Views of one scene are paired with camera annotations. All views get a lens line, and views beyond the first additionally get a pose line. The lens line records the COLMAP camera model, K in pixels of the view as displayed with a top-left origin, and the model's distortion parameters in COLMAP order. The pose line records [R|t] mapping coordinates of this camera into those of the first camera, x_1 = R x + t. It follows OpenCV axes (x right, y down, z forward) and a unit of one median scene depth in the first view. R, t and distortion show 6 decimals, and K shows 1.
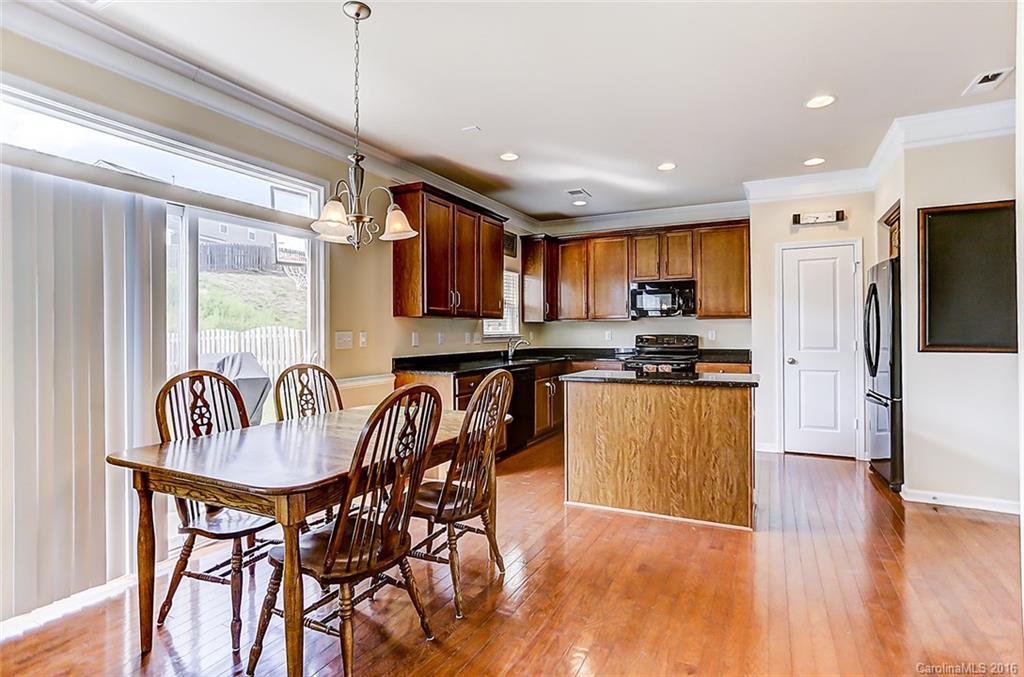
lens RADIAL K [[509.3, 0, 519.8], [0, 509.3, 336.0], [0, 0, 1]] dist [-0.031281, 0.017296]
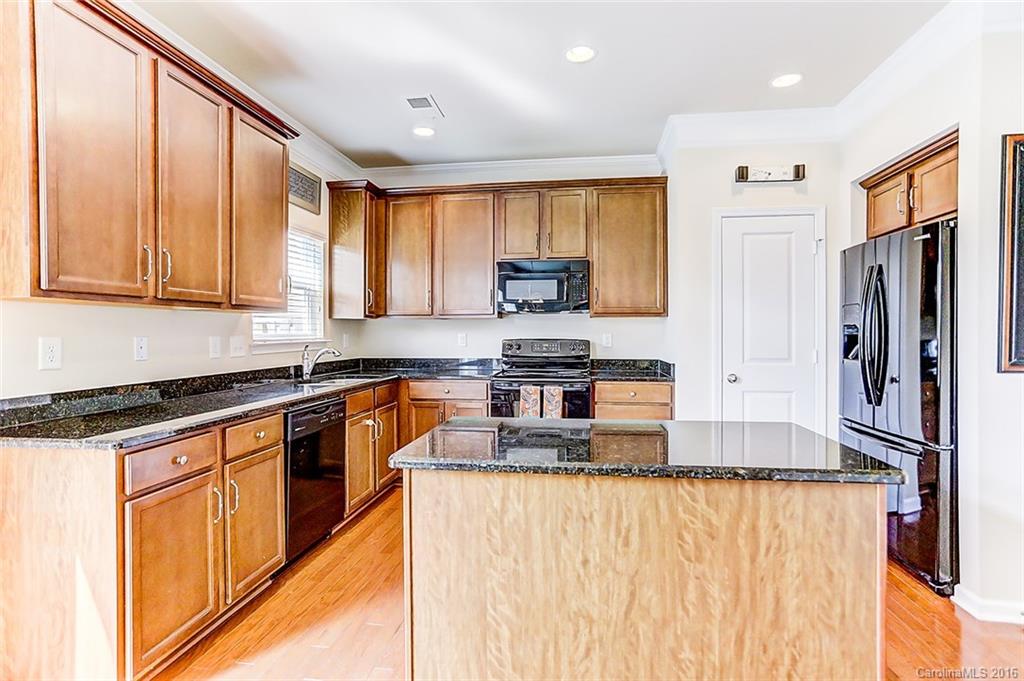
lens RADIAL K [[509.3, 0, 516.5], [0, 509.3, 338.1], [0, 0, 1]] dist [-0.031281, 0.017296]
pose [[0.948192, 0.000587, 0.317698, 0.029800], [-0.002095, 0.999988, 0.004404, -0.007350], [-0.317692, -0.004842, 0.948182, 0.387791]]
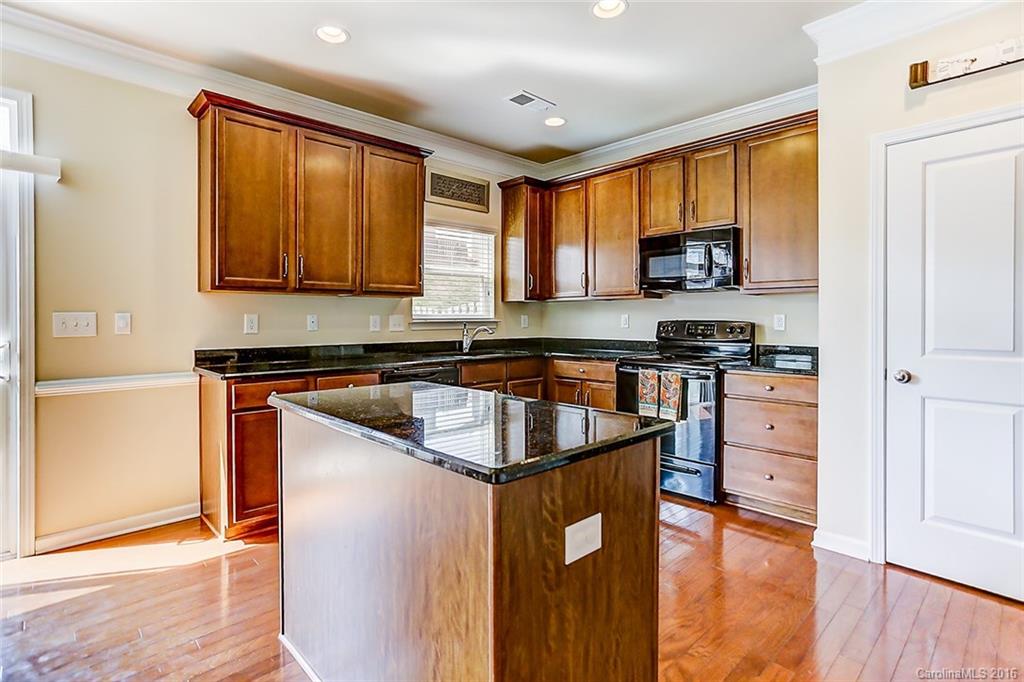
lens RADIAL K [[509.3, 0, 507.9], [0, 509.3, 325.9], [0, 0, 1]] dist [-0.031281, 0.017296]
pose [[0.938607, 0.010931, -0.344816, 0.311927], [-0.007658, 0.999912, 0.010853, -0.000693], [0.344904, -0.007546, 0.938608, 0.378062]]
